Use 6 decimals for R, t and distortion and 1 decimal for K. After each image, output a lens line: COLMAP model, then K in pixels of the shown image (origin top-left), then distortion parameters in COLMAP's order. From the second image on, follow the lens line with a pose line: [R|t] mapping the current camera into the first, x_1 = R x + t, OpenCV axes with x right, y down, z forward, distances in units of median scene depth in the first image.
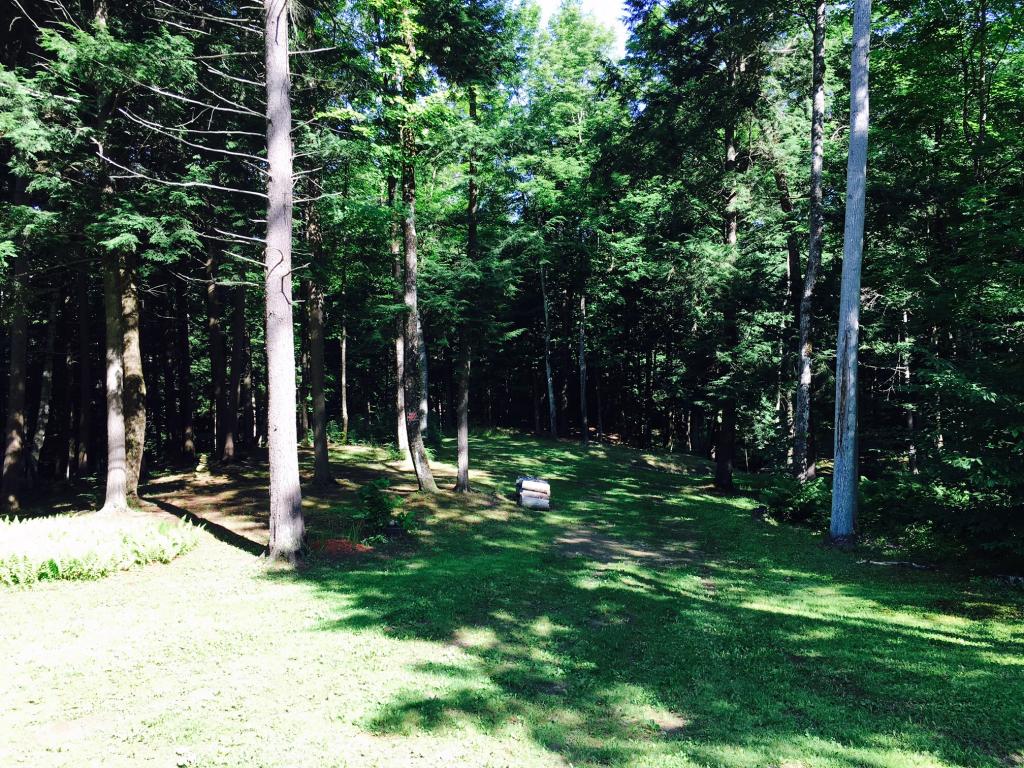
lens RADIAL K [[868.4, 0, 510.3], [0, 868.4, 380.5], [0, 0, 1]] dist [0.075422, -0.102422]
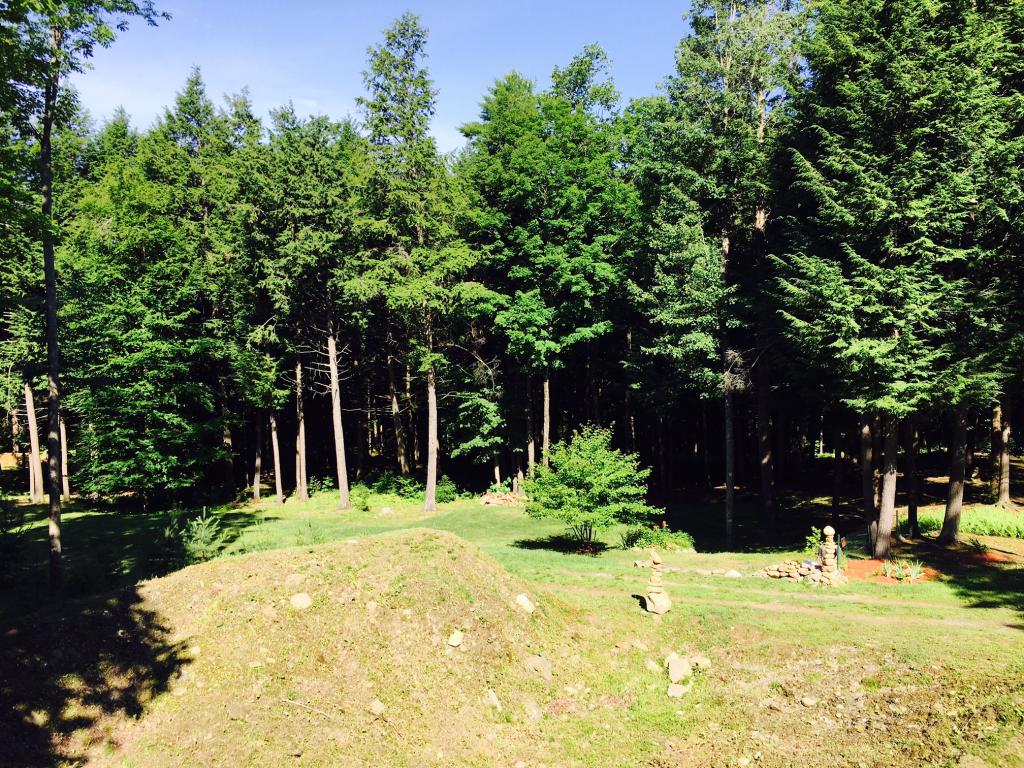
lens RADIAL K [[868.4, 0, 511.8], [0, 868.4, 375.5], [0, 0, 1]] dist [0.075422, -0.102422]
pose [[0.873597, 0.009190, -0.486563, -0.326812], [0.004617, 0.999620, 0.027170, -0.136943], [0.486628, -0.025982, 0.873223, -0.856925]]
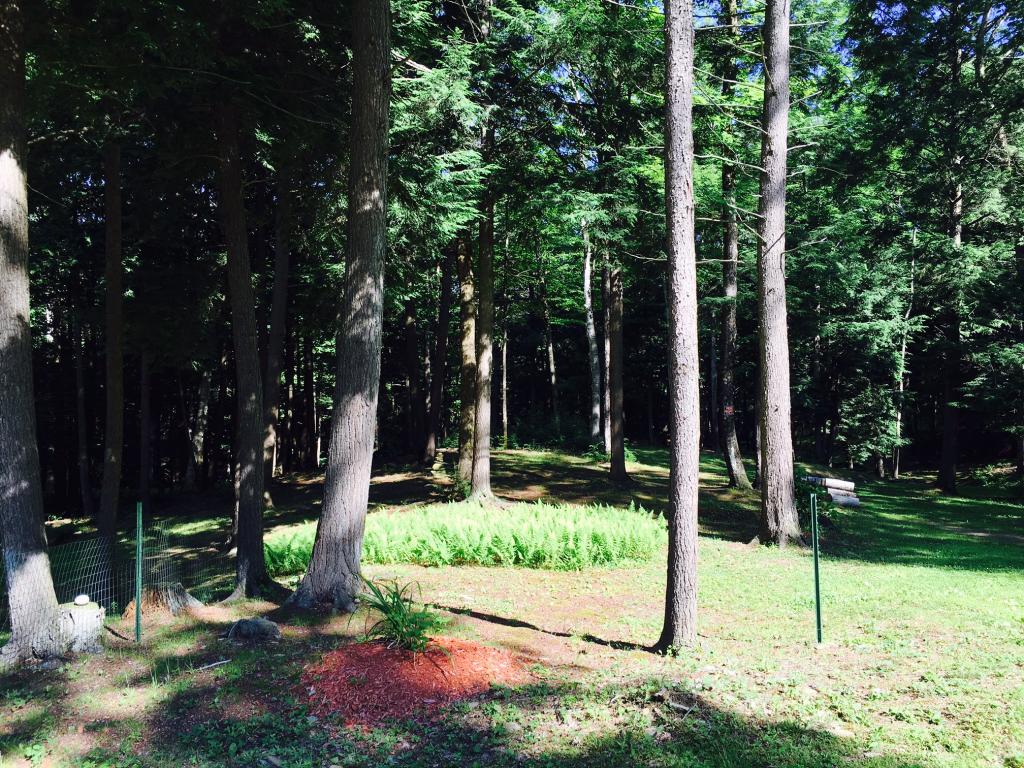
lens RADIAL K [[868.4, 0, 512.8], [0, 868.4, 385.4], [0, 0, 1]] dist [0.075422, -0.102422]
pose [[0.998888, 0.010169, 0.046040, -0.330210], [-0.009405, 0.999815, -0.016790, 0.026104], [-0.046203, 0.016338, 0.998798, 0.023673]]
